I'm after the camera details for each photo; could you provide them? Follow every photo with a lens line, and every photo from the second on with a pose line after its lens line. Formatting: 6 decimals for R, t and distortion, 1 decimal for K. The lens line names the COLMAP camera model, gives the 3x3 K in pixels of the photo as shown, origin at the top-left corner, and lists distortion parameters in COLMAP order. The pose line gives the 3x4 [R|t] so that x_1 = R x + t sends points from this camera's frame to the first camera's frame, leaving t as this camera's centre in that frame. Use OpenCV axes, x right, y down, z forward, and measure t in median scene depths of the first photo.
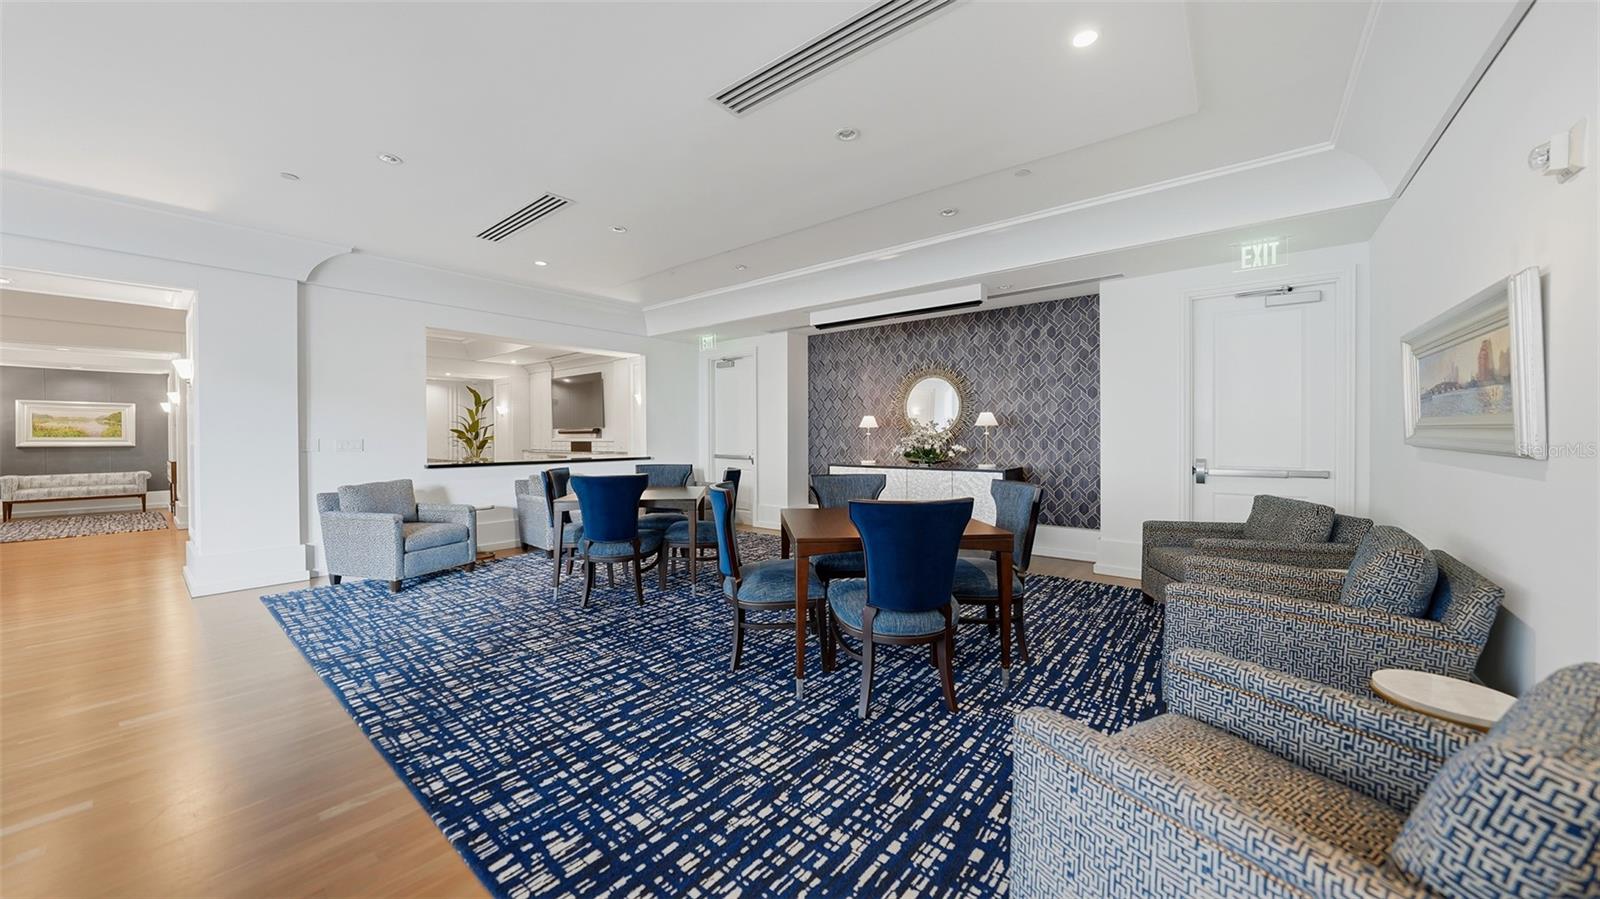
lens RADIAL K [[547.3, 0, 795.0], [0, 547.3, 439.4], [0, 0, 1]] dist [-0.001909, -0.000096]
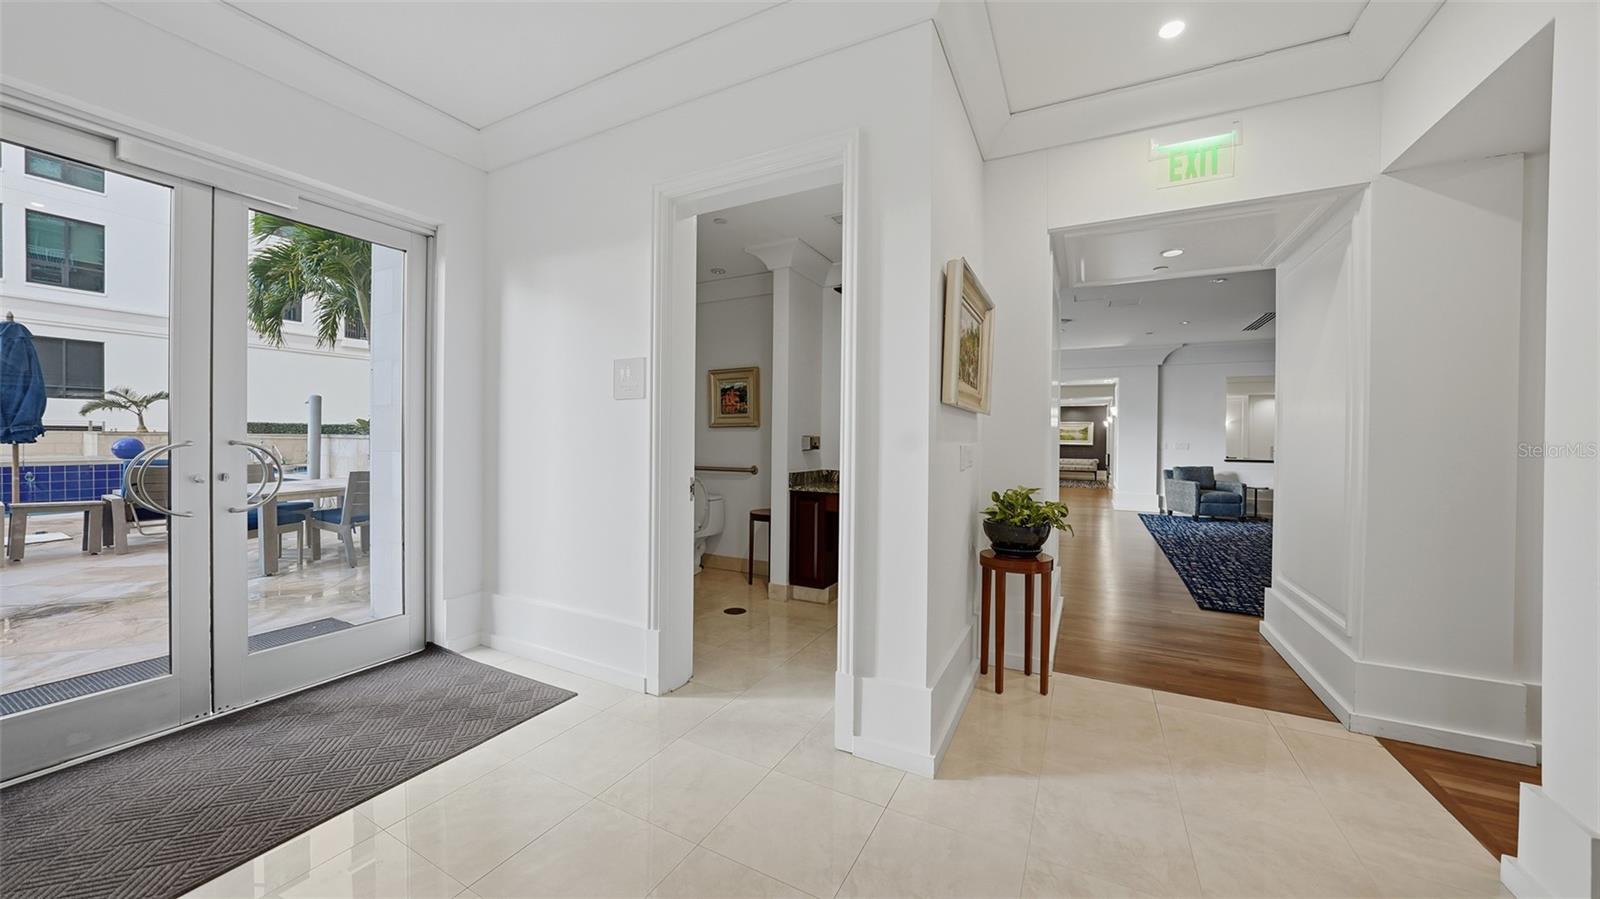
lens RADIAL K [[547.3, 0, 795.0], [0, 547.3, 439.4], [0, 0, 1]] dist [-0.001909, -0.000096]
pose [[0.200401, 0.010768, -0.979655, 0.877165], [-0.021741, 0.999742, 0.006541, 0.003768], [0.979473, 0.019988, 0.200584, -0.783142]]
